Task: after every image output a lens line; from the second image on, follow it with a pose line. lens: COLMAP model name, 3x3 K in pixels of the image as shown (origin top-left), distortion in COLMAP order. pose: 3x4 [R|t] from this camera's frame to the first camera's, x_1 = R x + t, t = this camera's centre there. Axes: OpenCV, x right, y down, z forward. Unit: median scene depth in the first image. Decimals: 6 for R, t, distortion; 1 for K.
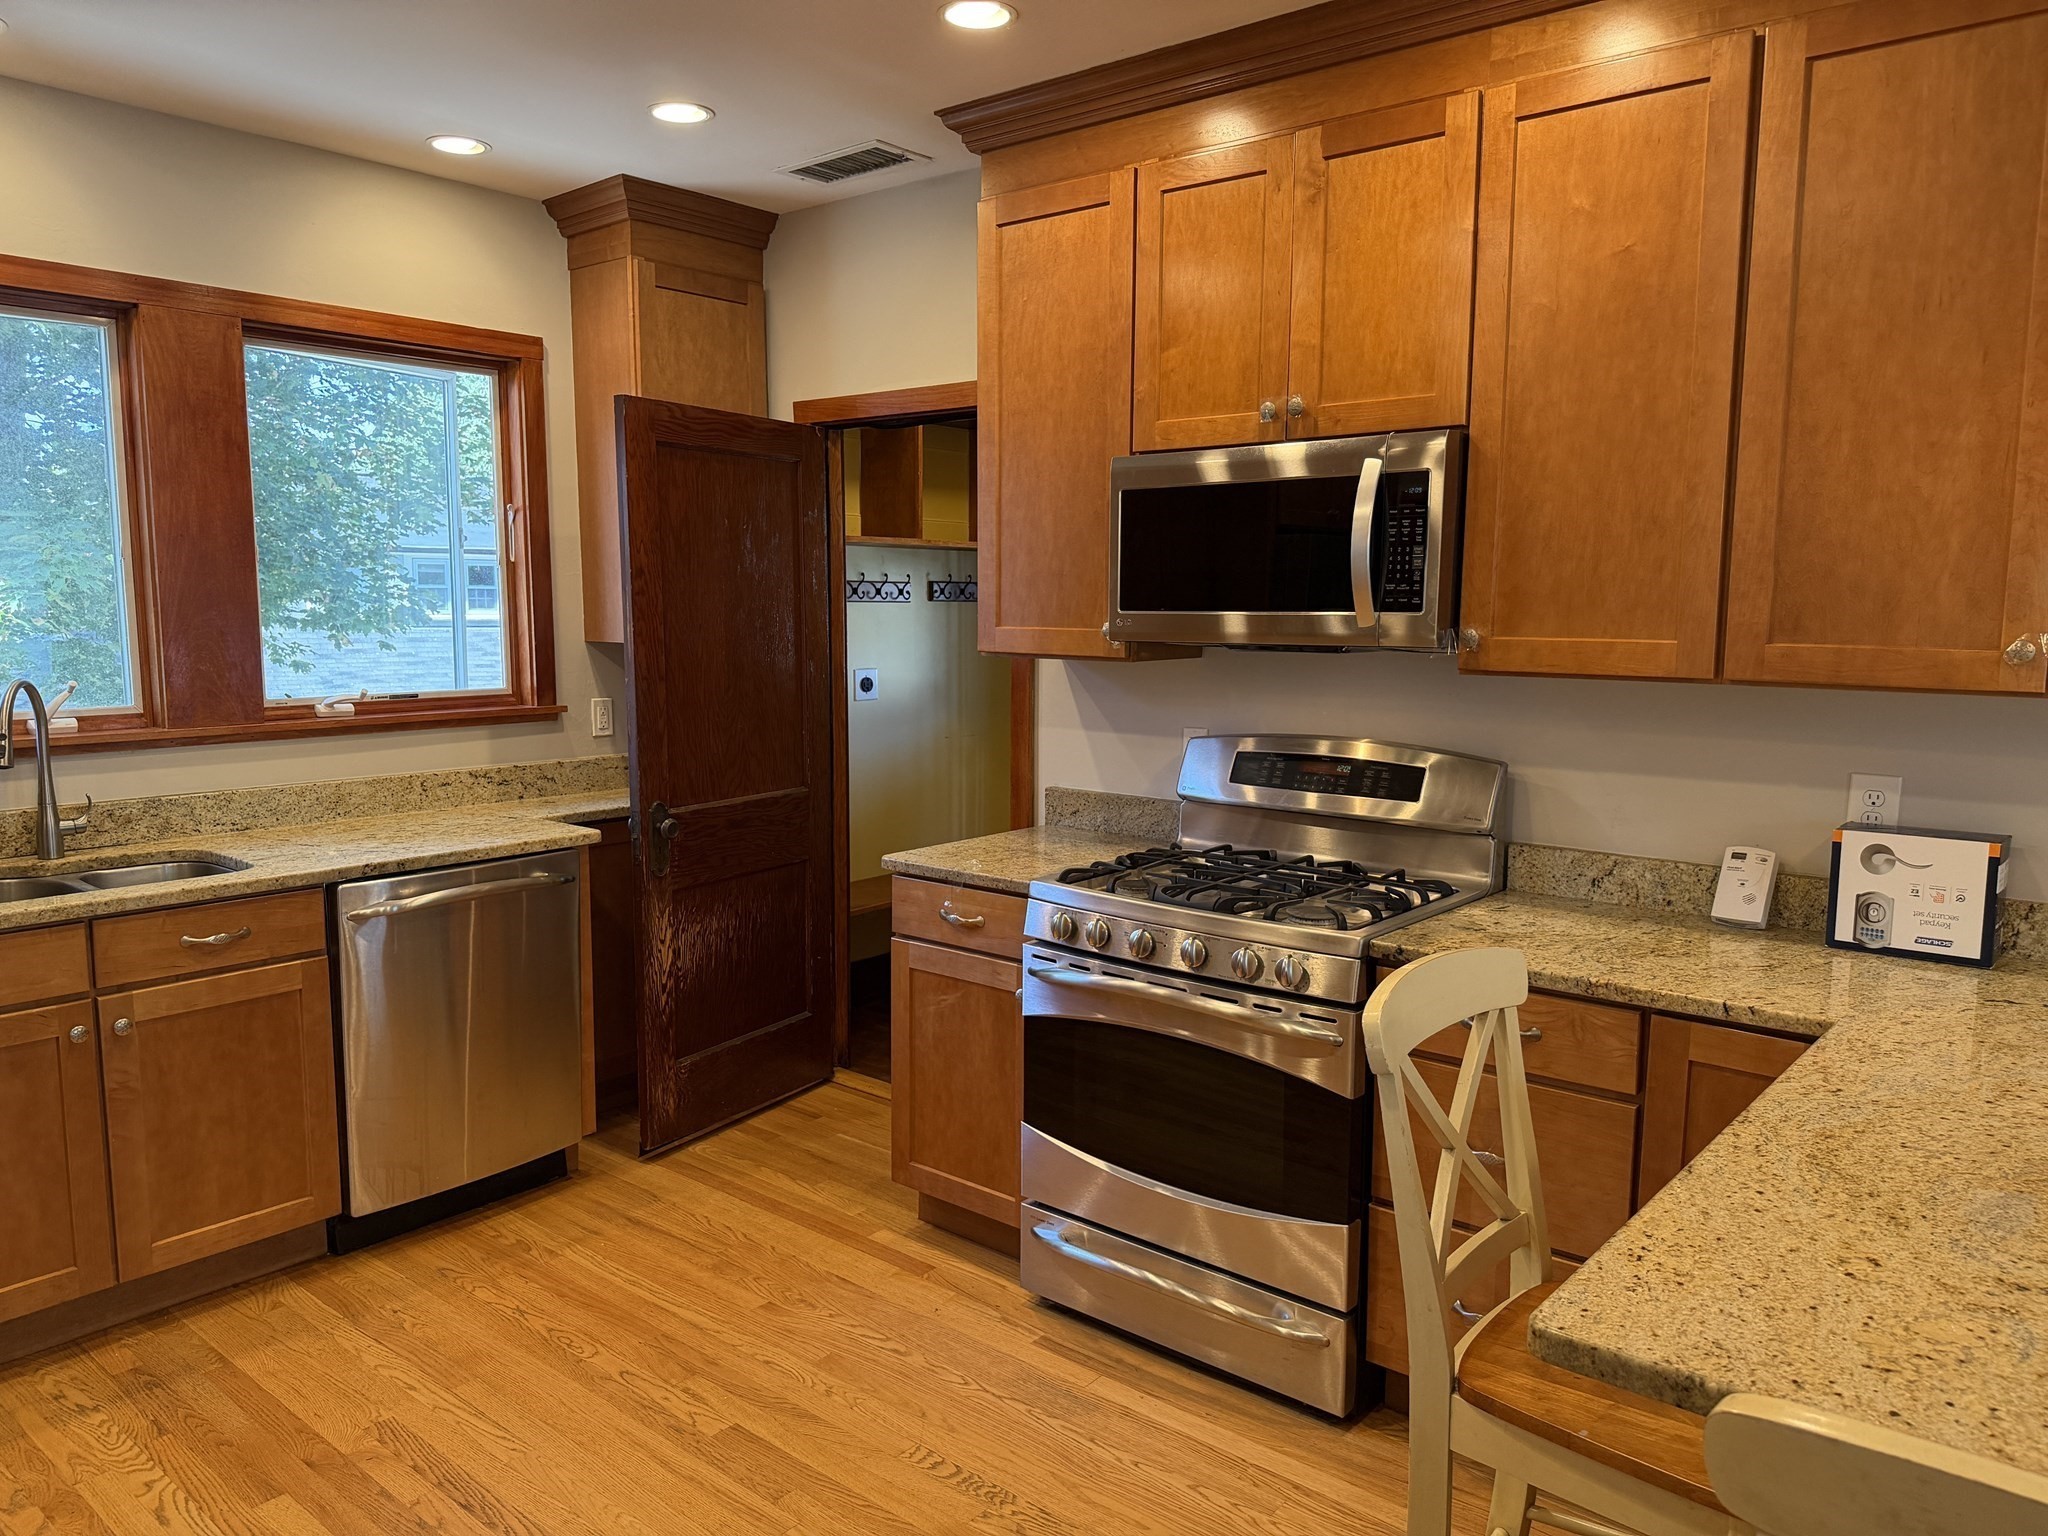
lens RADIAL K [[1434.8, 0, 1023.4], [0, 1434.8, 772.3], [0, 0, 1]] dist [0.064127, -0.075510]
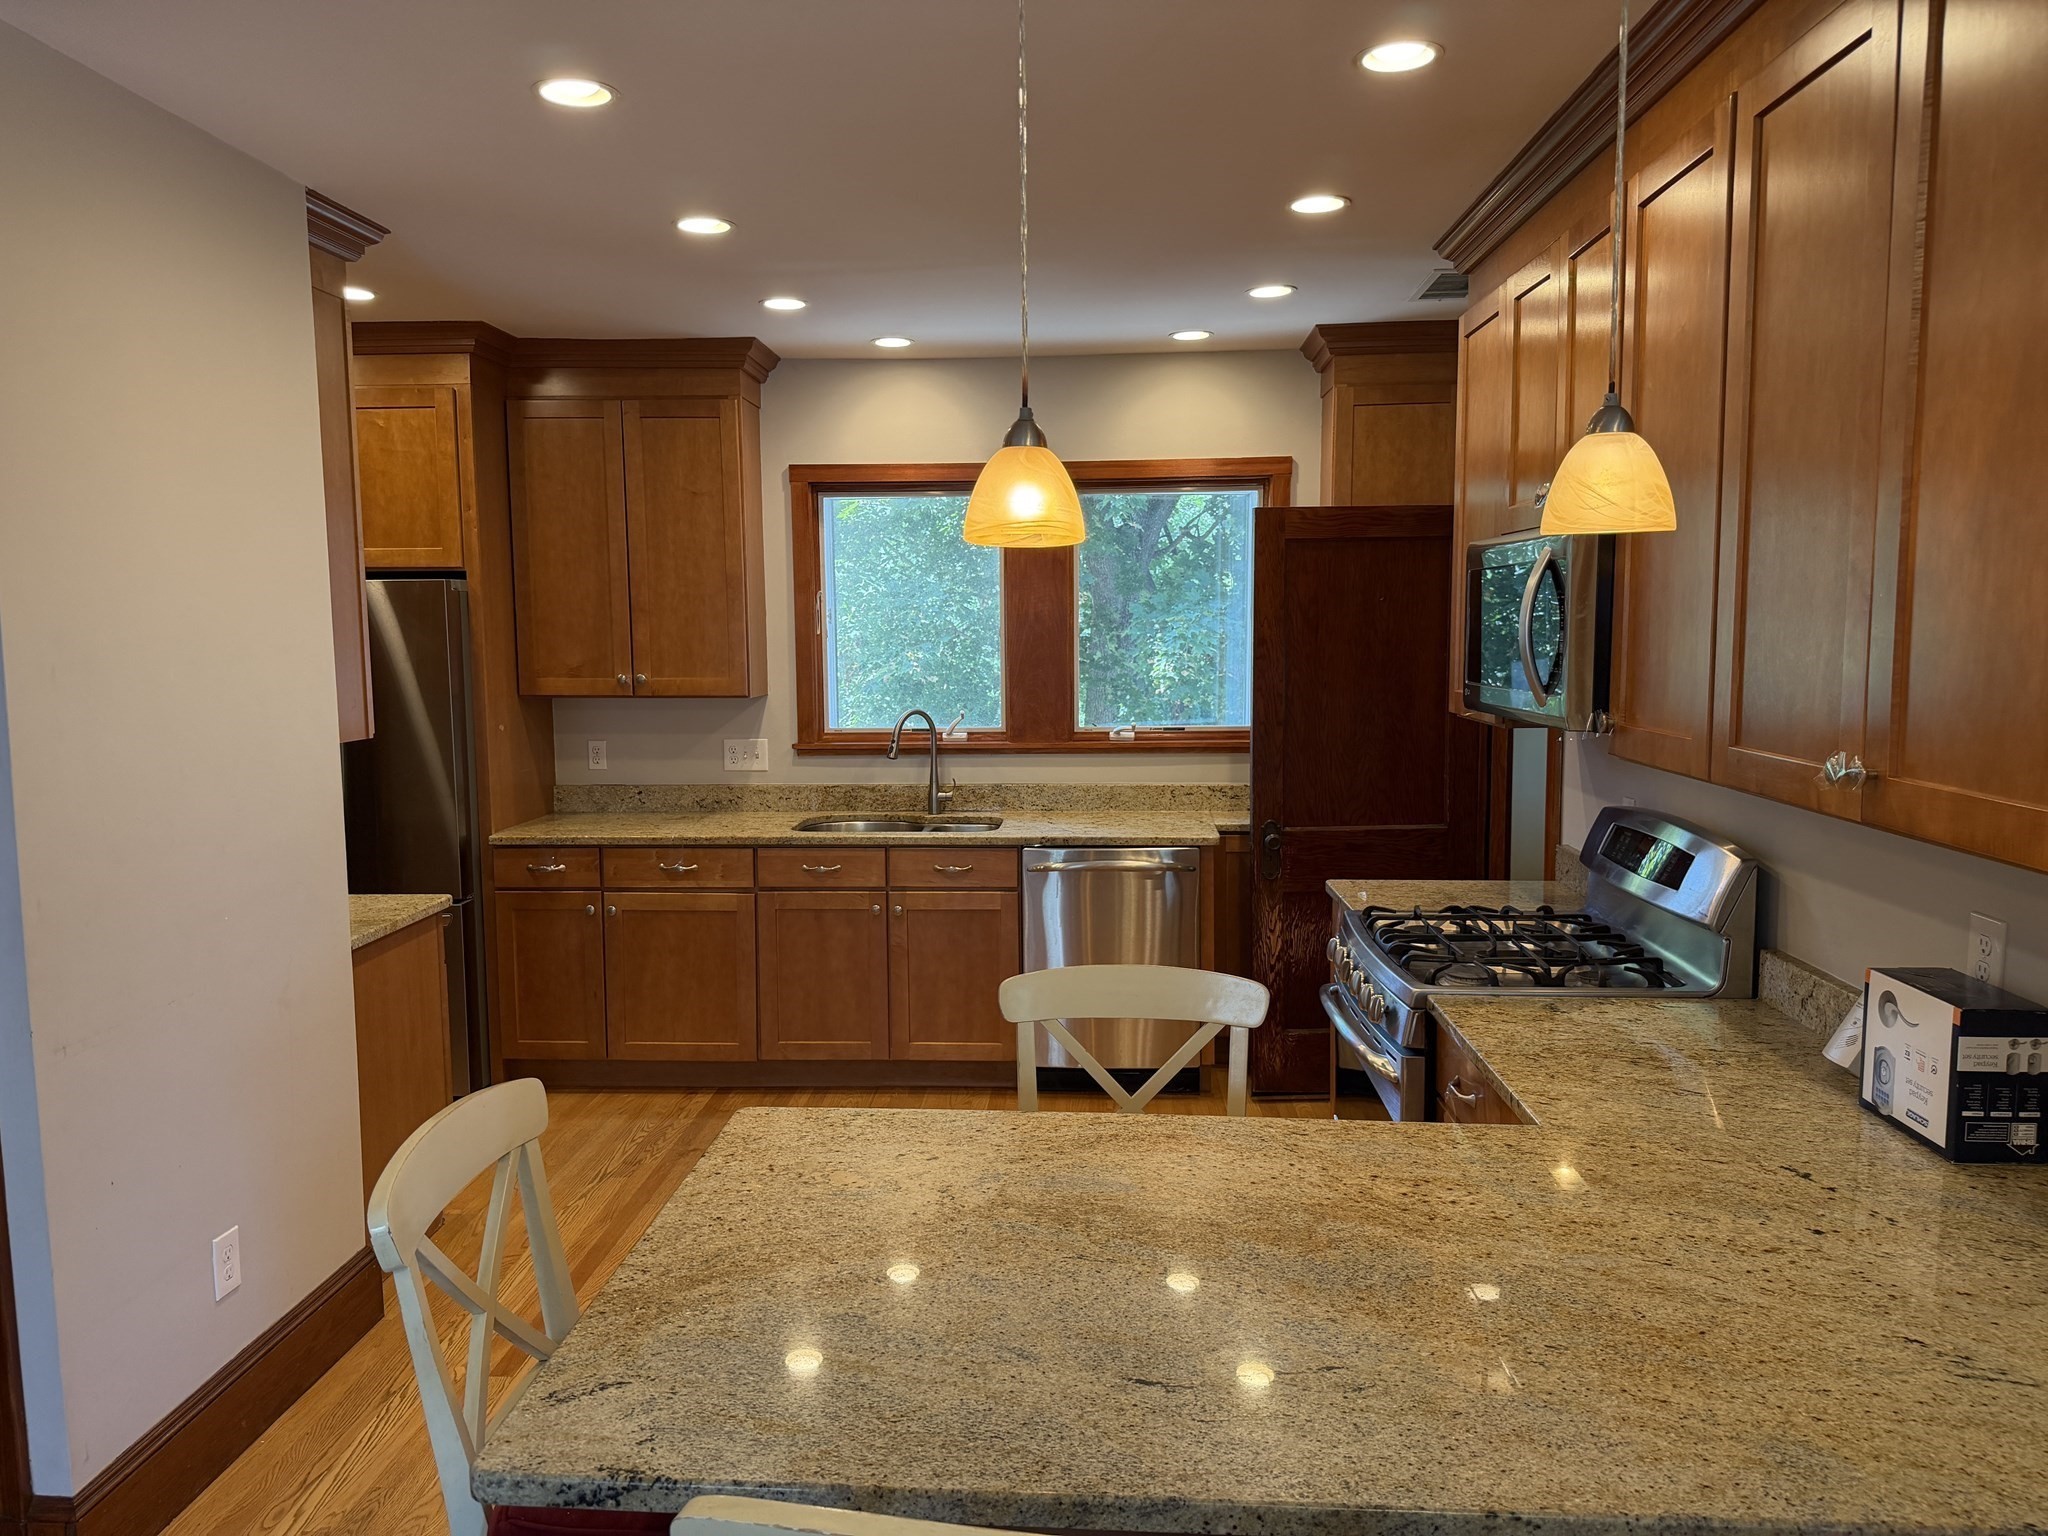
lens RADIAL K [[1434.8, 0, 1005.6], [0, 1434.8, 762.3], [0, 0, 1]] dist [0.064127, -0.075510]
pose [[0.588448, 0.066692, -0.805780, 0.762969], [-0.084244, 0.996225, 0.020932, -0.045367], [0.804134, 0.055565, 0.591845, 0.068162]]
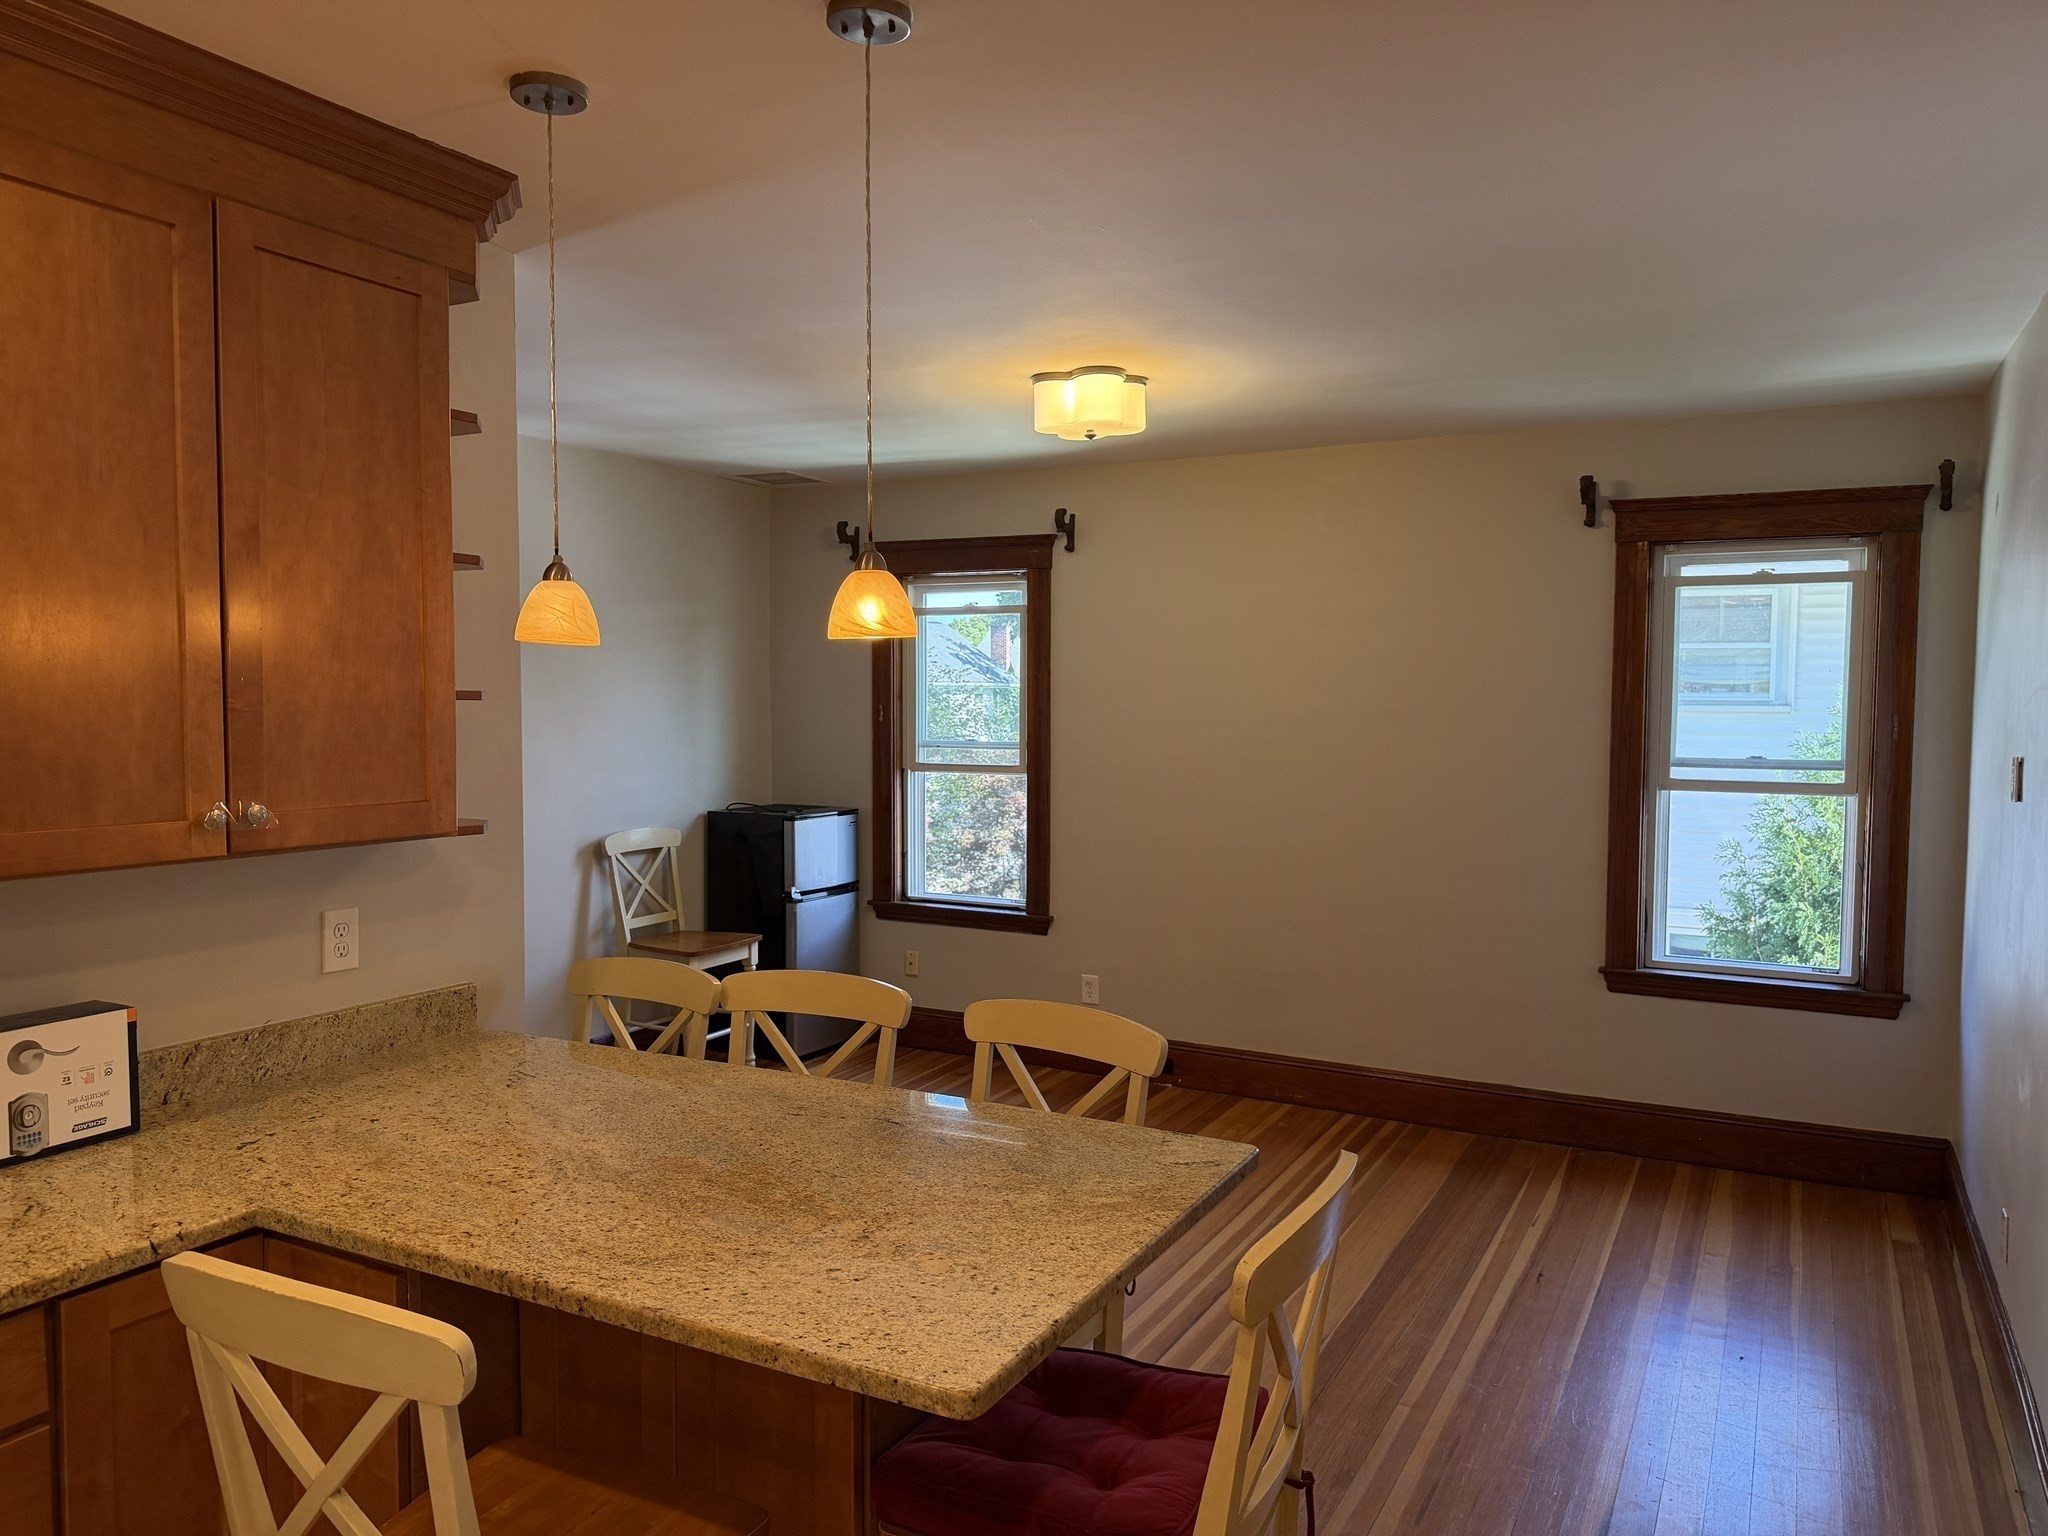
lens RADIAL K [[1434.8, 0, 1020.4], [0, 1434.8, 773.2], [0, 0, 1]] dist [0.064127, -0.075510]
pose [[-0.203276, -0.061433, 0.977192, -0.331219], [0.110068, 0.990270, 0.085152, -0.099779], [-0.972915, 0.124867, -0.194536, 0.439561]]
